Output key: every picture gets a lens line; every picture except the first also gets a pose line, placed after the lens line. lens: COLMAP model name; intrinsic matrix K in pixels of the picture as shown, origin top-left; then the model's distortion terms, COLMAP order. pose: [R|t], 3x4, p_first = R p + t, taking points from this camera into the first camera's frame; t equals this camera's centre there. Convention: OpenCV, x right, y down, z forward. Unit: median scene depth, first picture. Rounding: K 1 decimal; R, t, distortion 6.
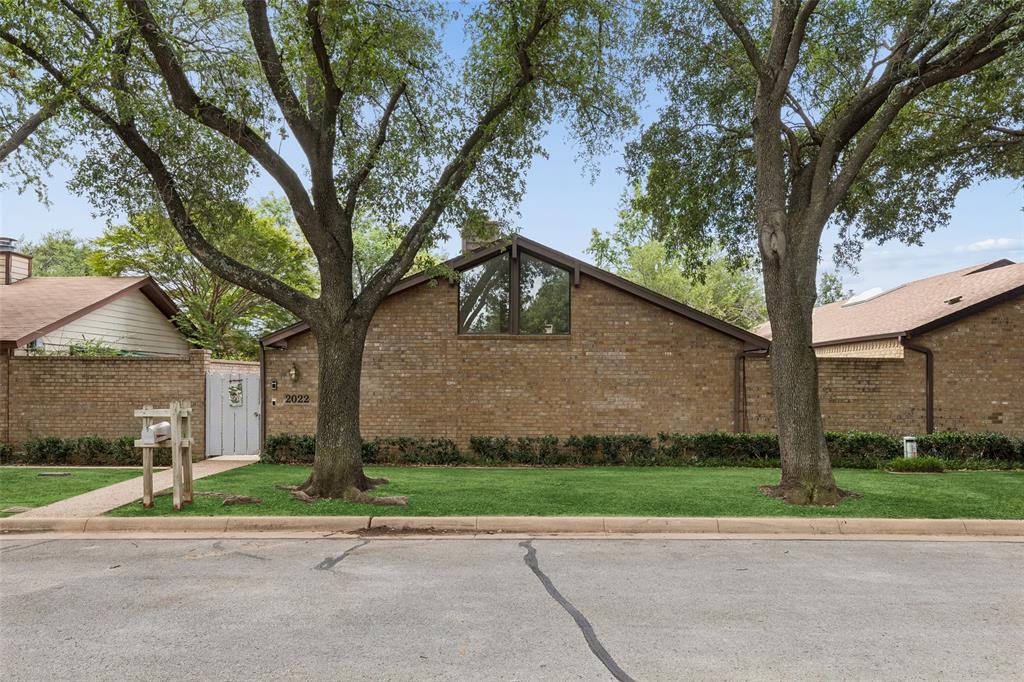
lens RADIAL K [[728.4, 0, 511.2], [0, 728.4, 345.4], [0, 0, 1]] dist [0.022825, -0.002156]
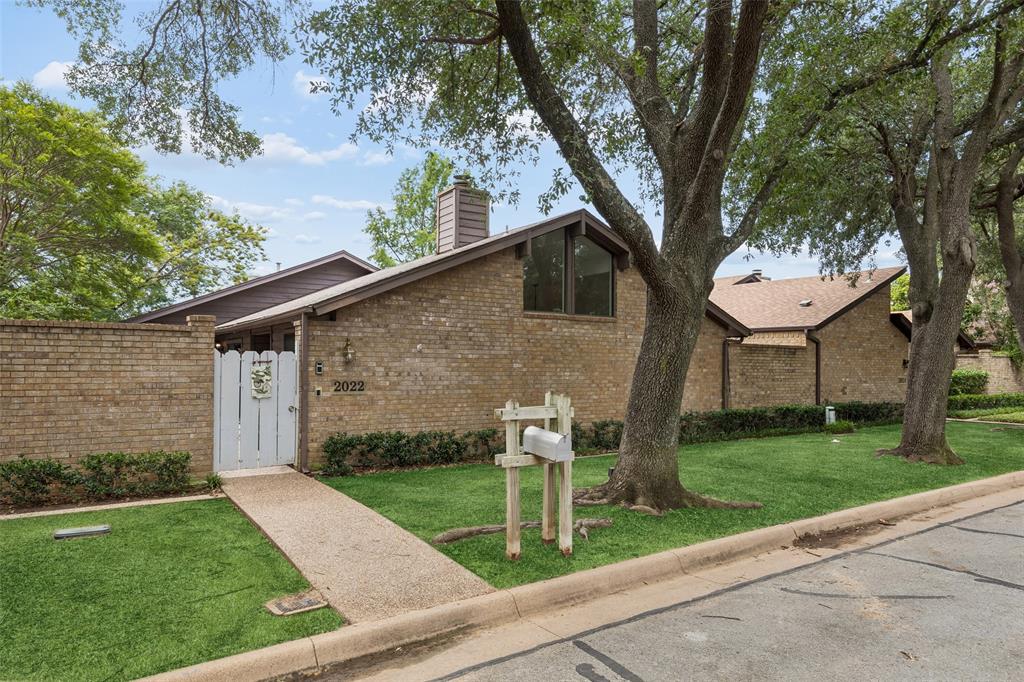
lens RADIAL K [[653.8, 0, 512.1], [0, 653.8, 341.4], [0, 0, 1]] dist [0.023538, 0.000339]
pose [[0.812501, 0.021425, 0.582565, -0.557684], [-0.032396, 0.999440, 0.008426, 0.015269], [-0.582058, -0.025719, 0.812740, 0.349679]]
